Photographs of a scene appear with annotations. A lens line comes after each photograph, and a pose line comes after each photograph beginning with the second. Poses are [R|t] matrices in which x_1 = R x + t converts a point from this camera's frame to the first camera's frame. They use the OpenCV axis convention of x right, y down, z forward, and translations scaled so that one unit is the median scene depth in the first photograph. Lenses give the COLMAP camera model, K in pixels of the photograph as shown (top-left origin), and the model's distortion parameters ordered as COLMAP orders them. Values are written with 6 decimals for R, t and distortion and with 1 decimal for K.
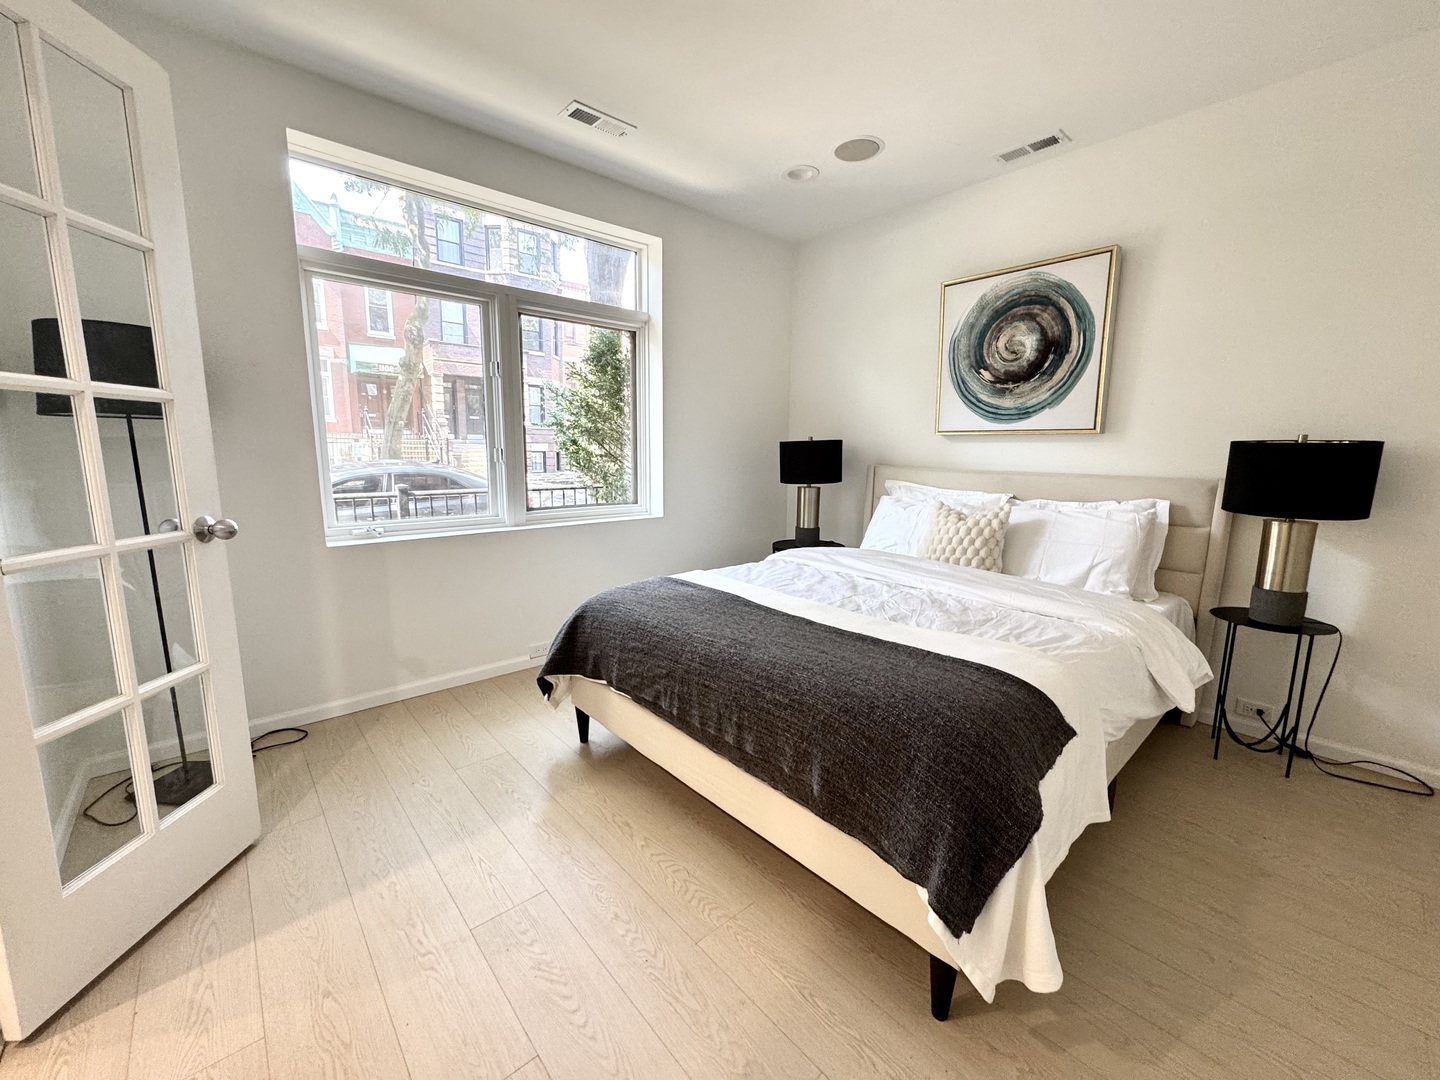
lens RADIAL K [[573.3, 0, 720.5], [0, 573.3, 537.5], [0, 0, 1]] dist [-0.003745, 0.000838]
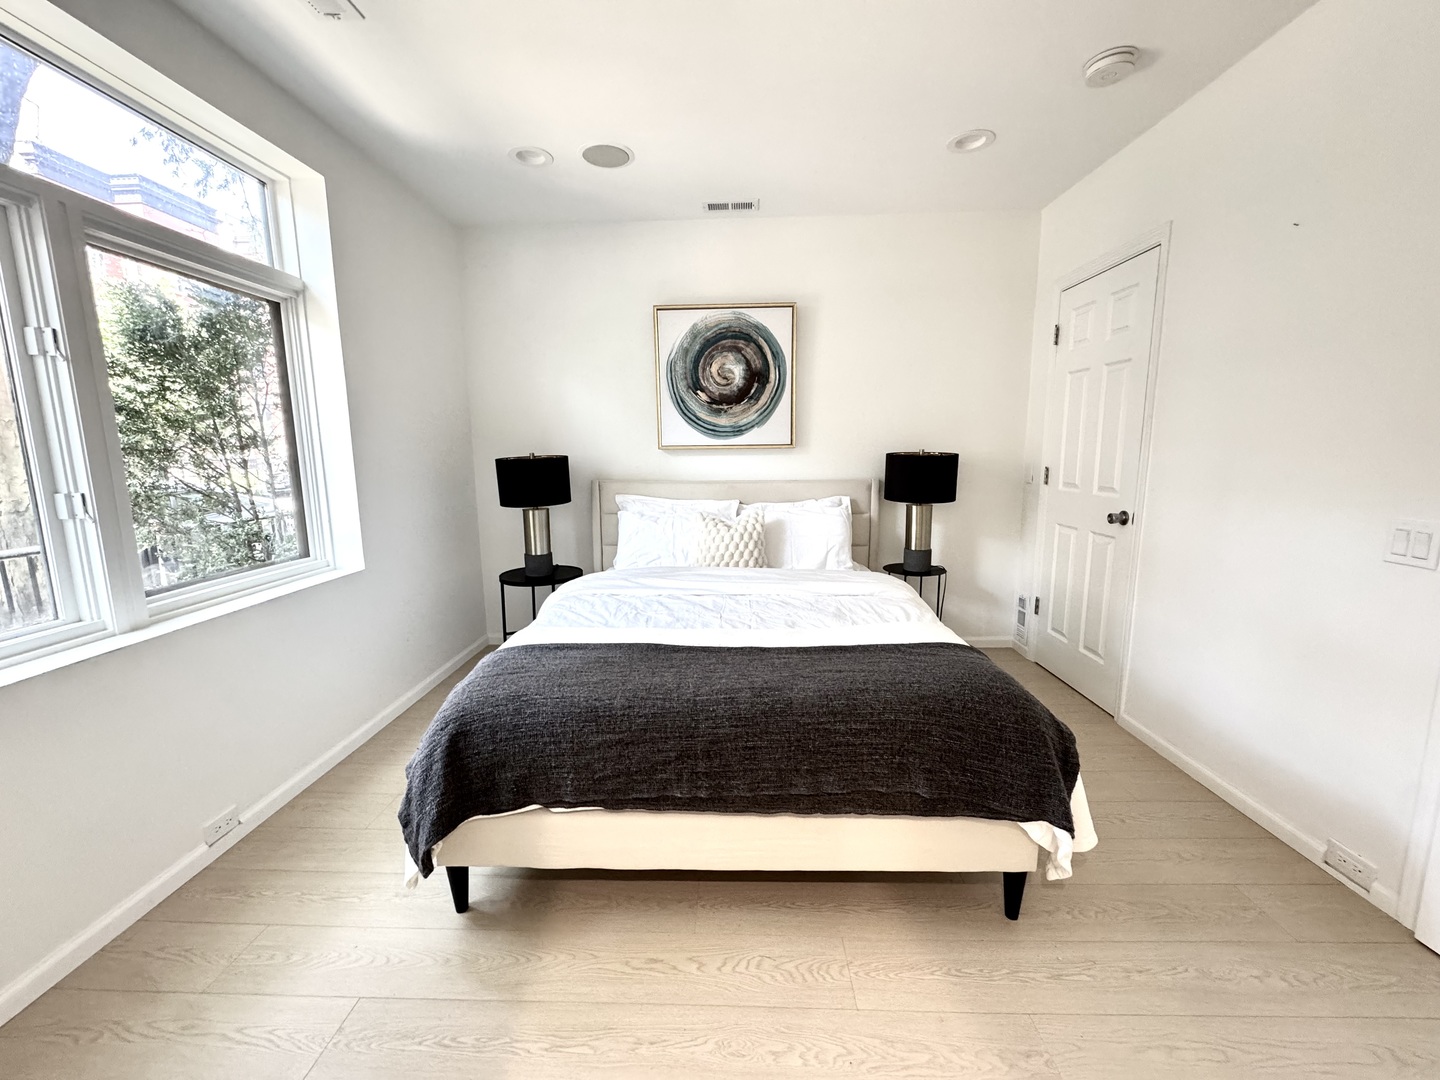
lens RADIAL K [[573.3, 0, 718.7], [0, 573.3, 537.3], [0, 0, 1]] dist [-0.003745, 0.000838]
pose [[0.690922, -0.128527, 0.711412, -0.389202], [0.130444, 0.990081, 0.052186, -0.071664], [-0.711063, 0.056743, 0.700835, 0.230174]]
